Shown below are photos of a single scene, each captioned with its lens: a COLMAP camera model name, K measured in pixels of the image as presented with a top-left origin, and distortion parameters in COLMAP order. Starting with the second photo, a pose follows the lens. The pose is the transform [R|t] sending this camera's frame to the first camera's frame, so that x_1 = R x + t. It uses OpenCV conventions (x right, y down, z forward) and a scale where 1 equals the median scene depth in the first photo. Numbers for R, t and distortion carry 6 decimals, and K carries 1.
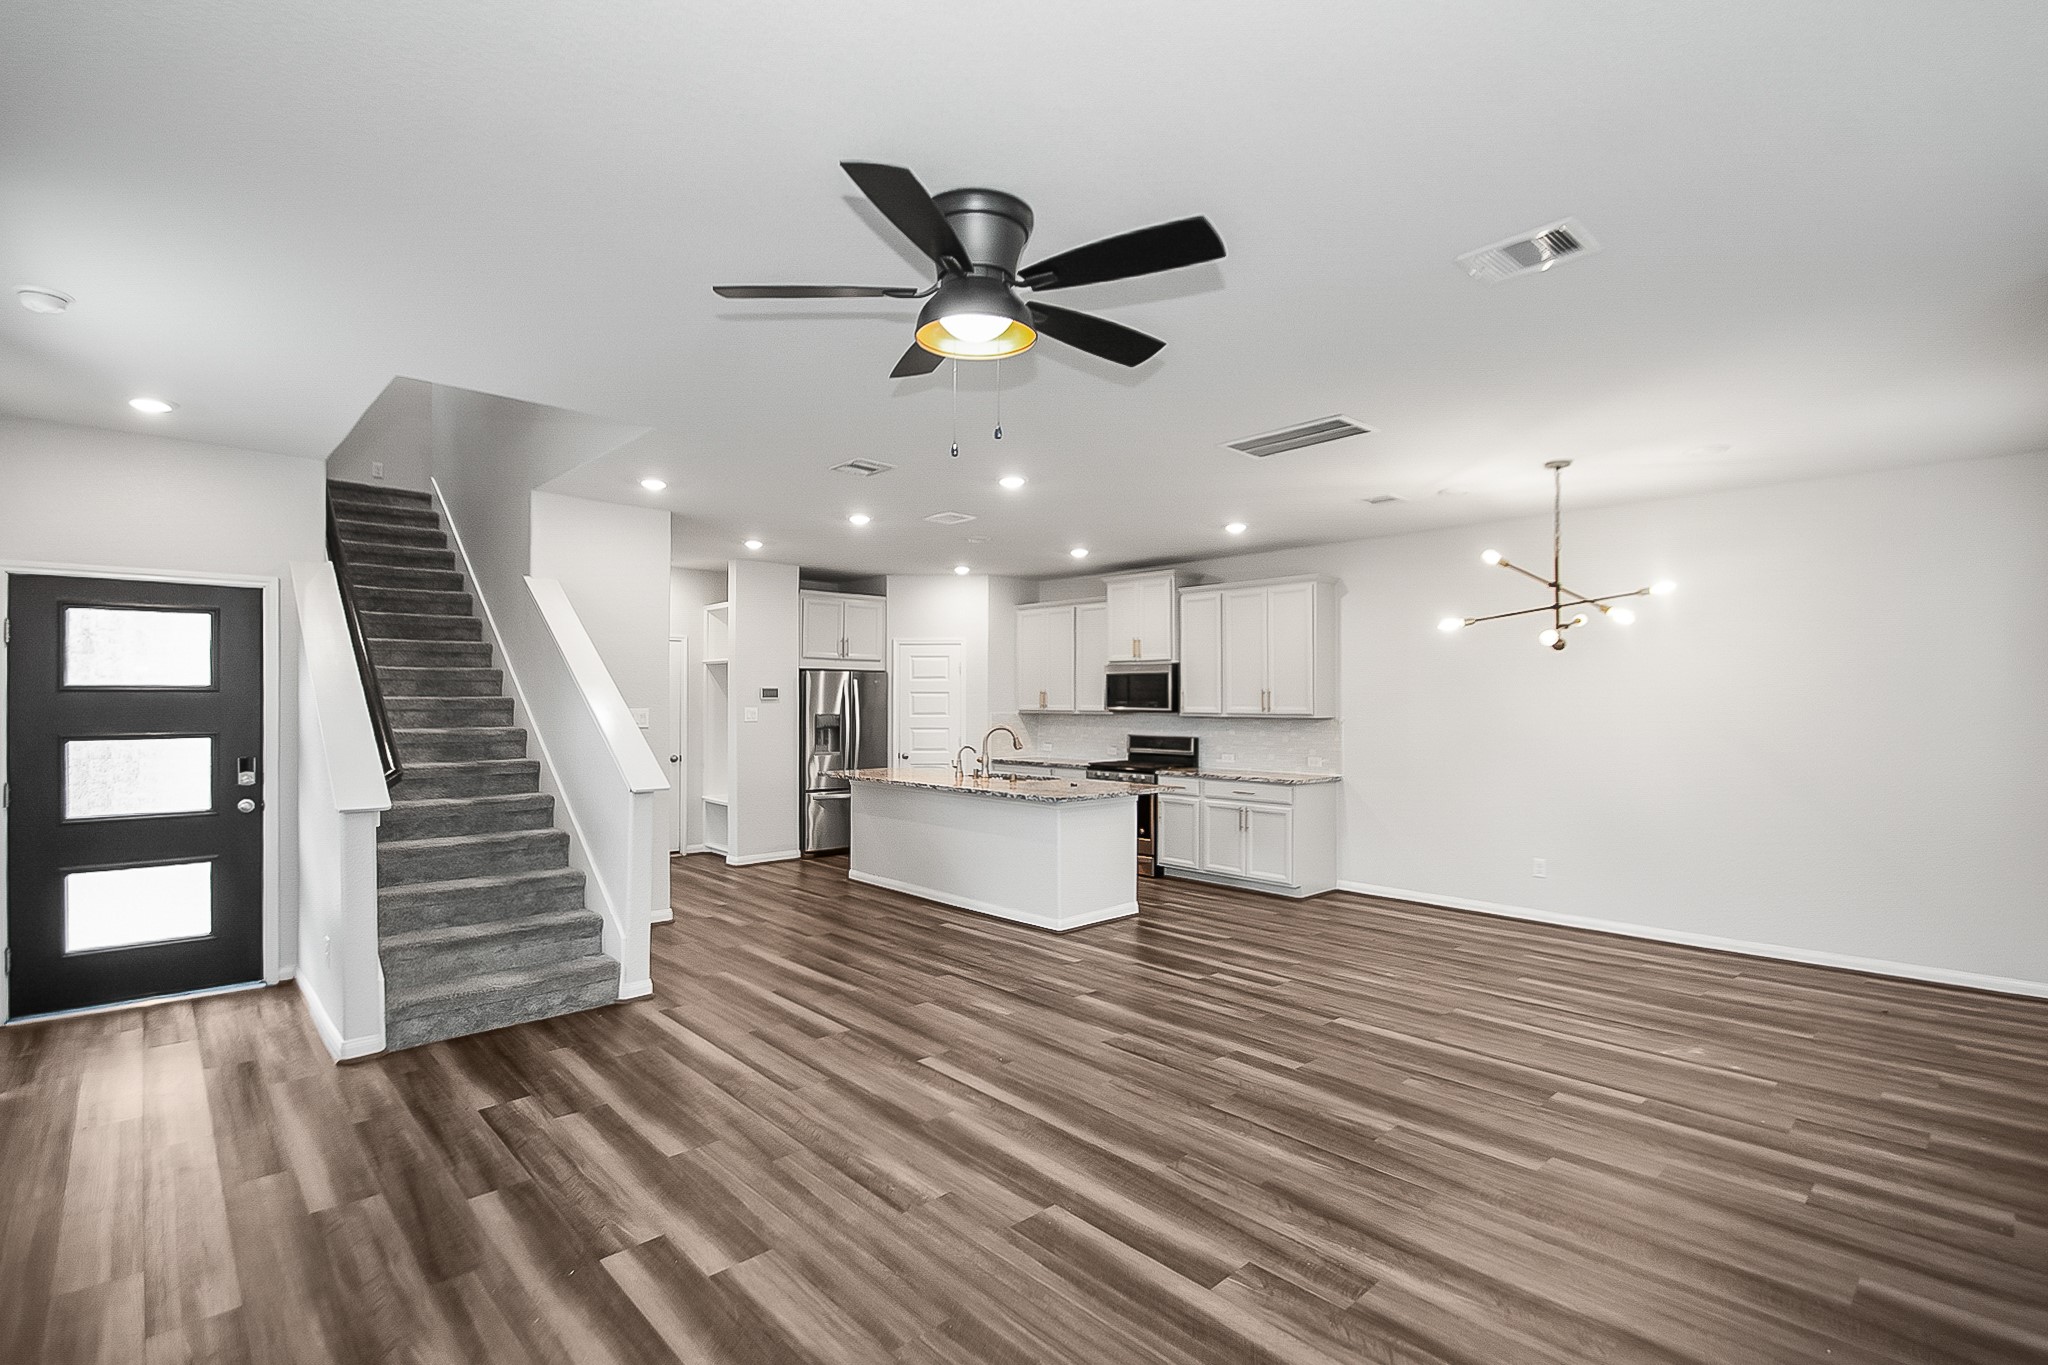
lens RADIAL K [[954.8, 0, 1019.5], [0, 954.8, 701.4], [0, 0, 1]] dist [0.002790, 0.000033]
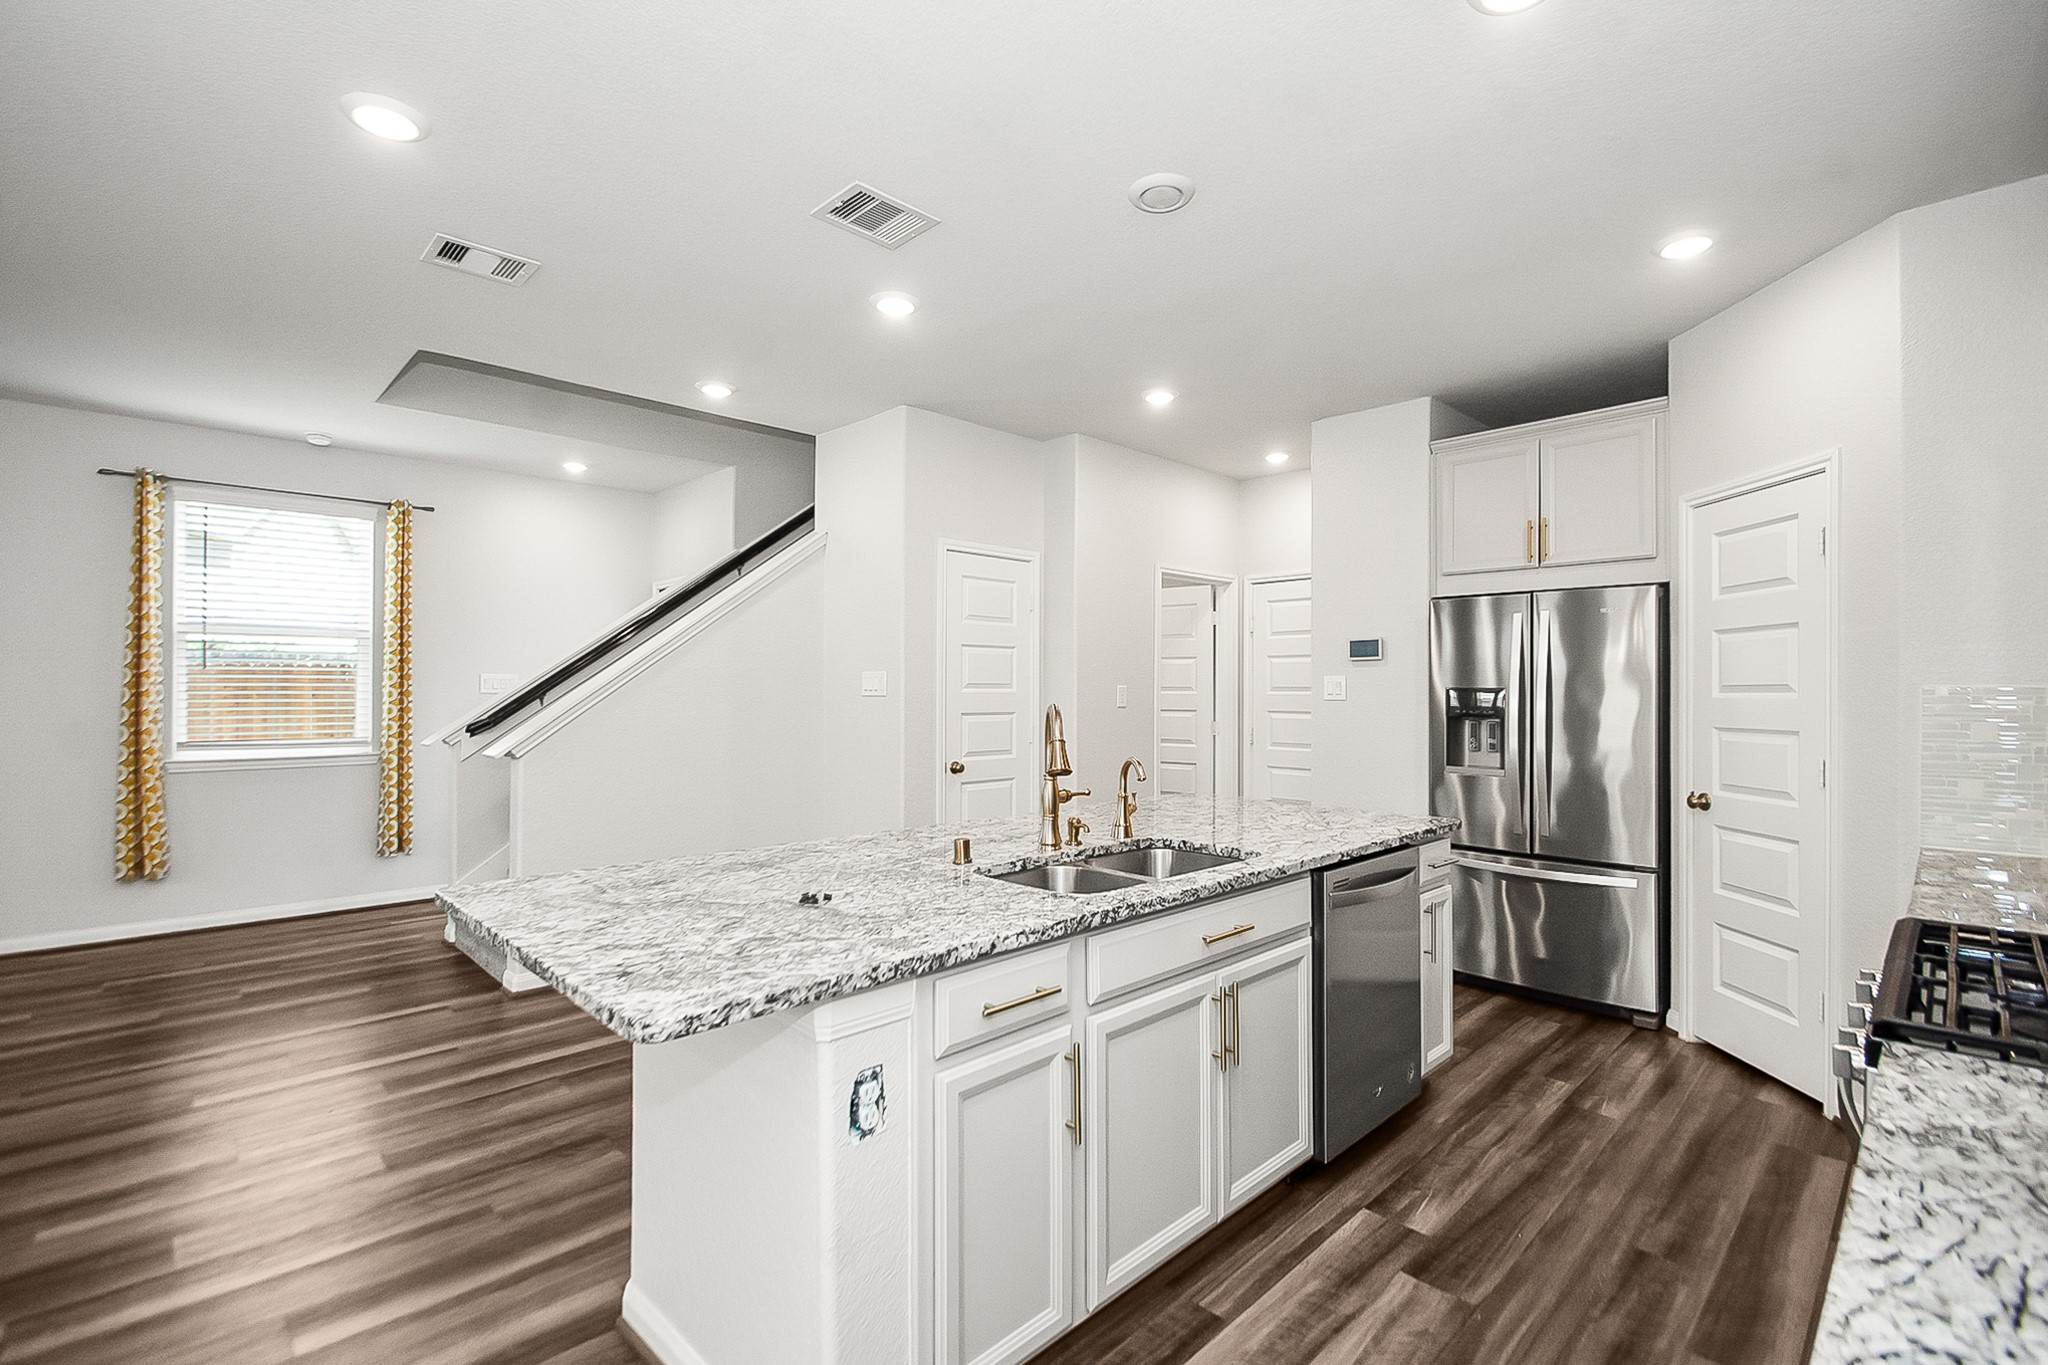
lens RADIAL K [[924.6, 0, 1029.8], [0, 924.6, 685.3], [0, 0, 1]] dist [0.006070, -0.000257]
pose [[0.022635, -0.012593, -0.999664, 0.400672], [-0.008348, 0.999883, -0.012785, 0.031219], [0.999709, 0.008635, 0.022528, 1.247744]]
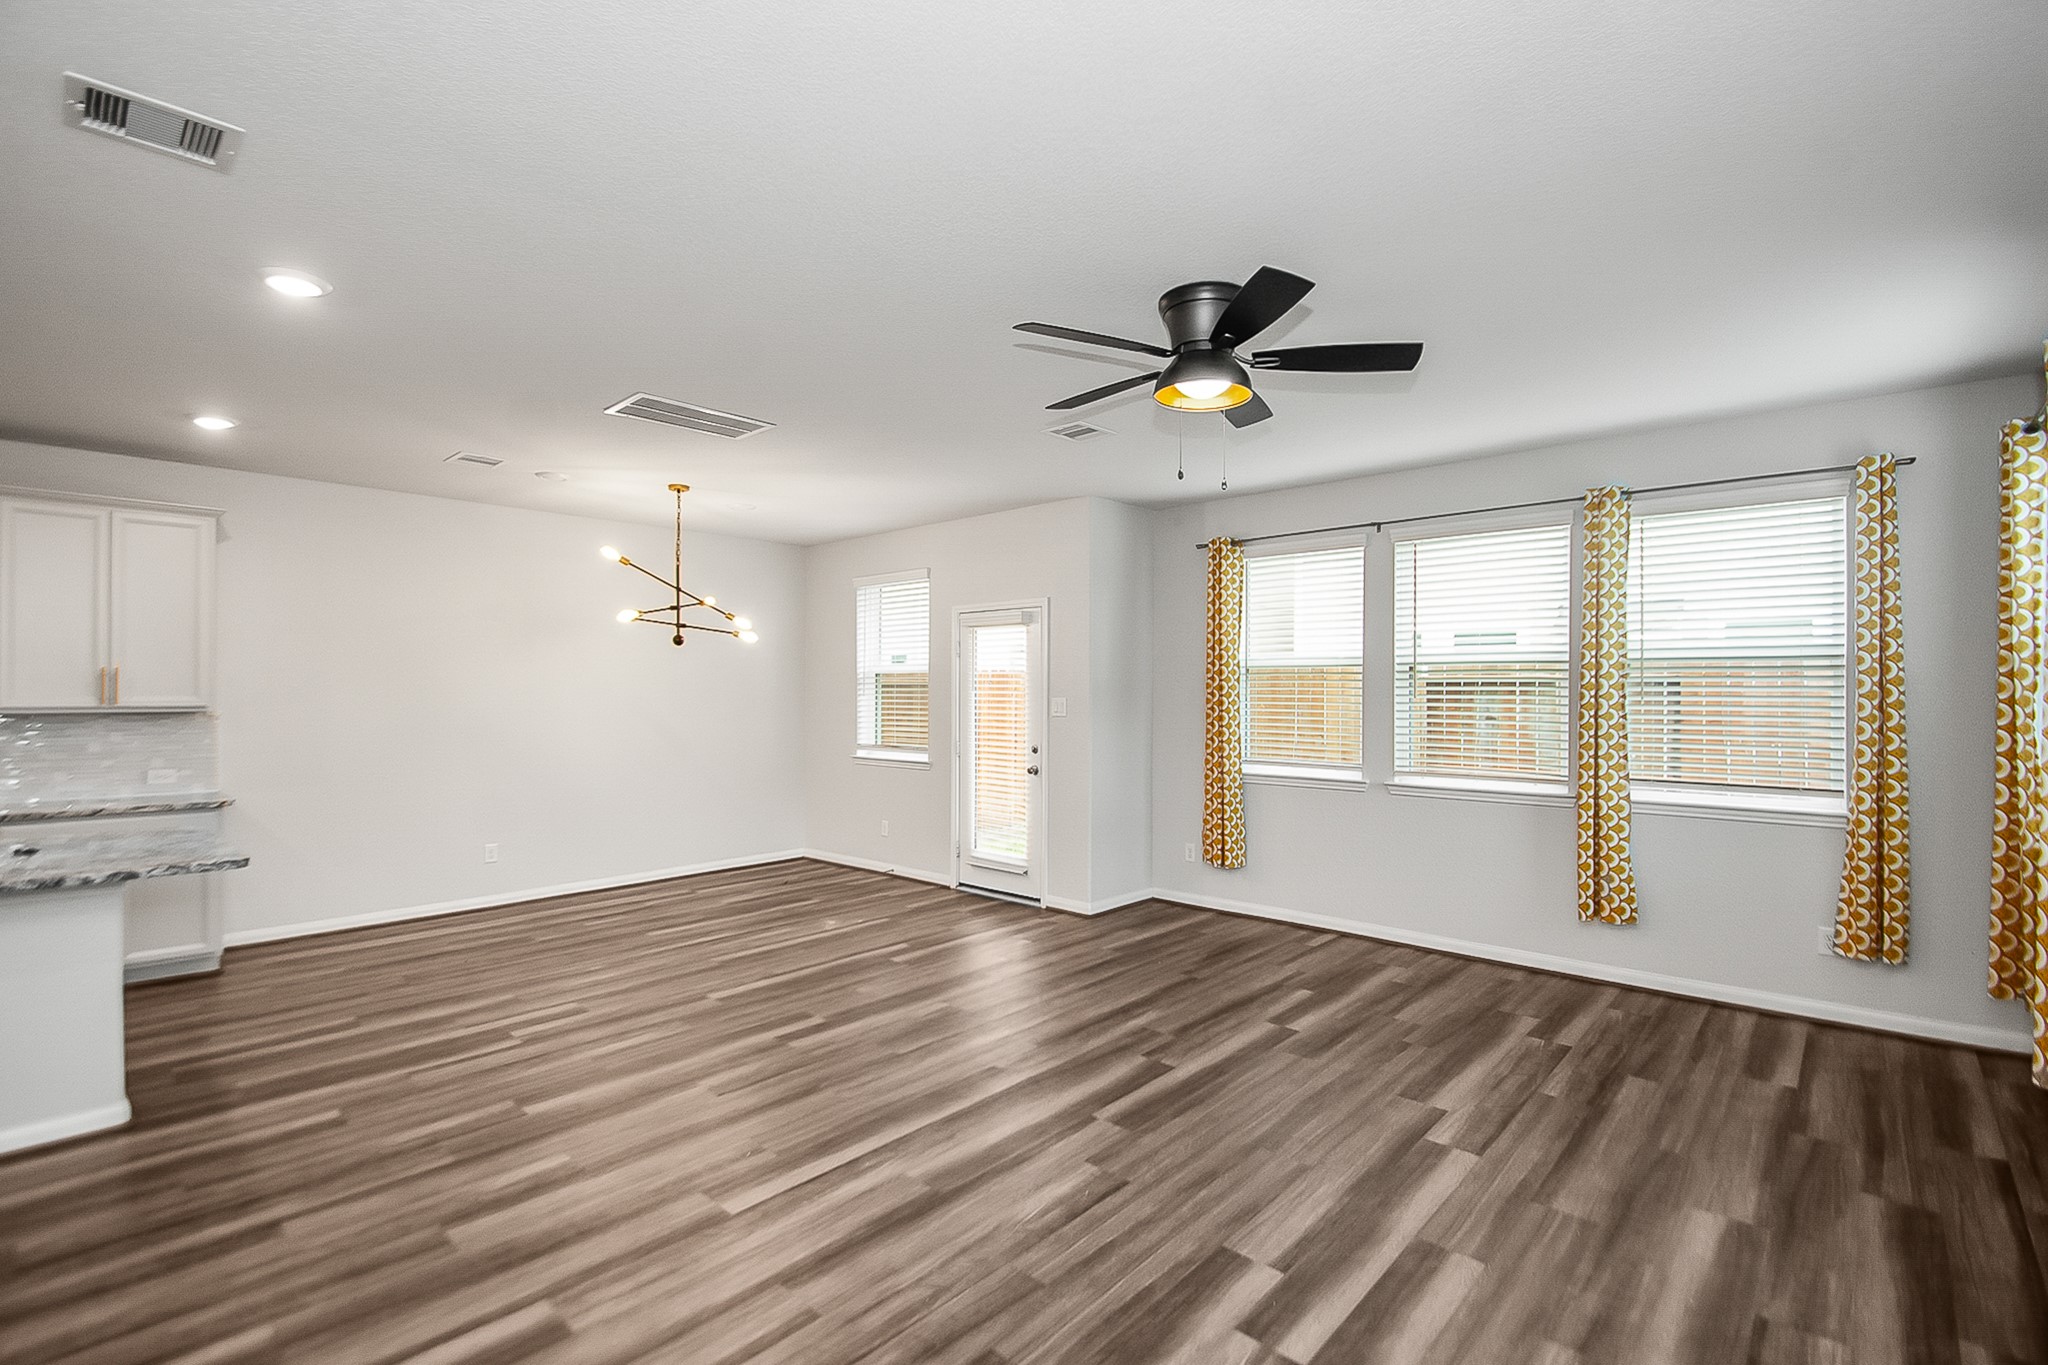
lens RADIAL K [[924.6, 0, 1029.8], [0, 924.6, 685.3], [0, 0, 1]] dist [0.006070, -0.000257]
pose [[-0.093938, 0.005081, 0.995565, -0.563571], [-0.000171, 0.999987, -0.005120, 0.001799], [-0.995578, -0.000651, -0.093936, 0.609149]]
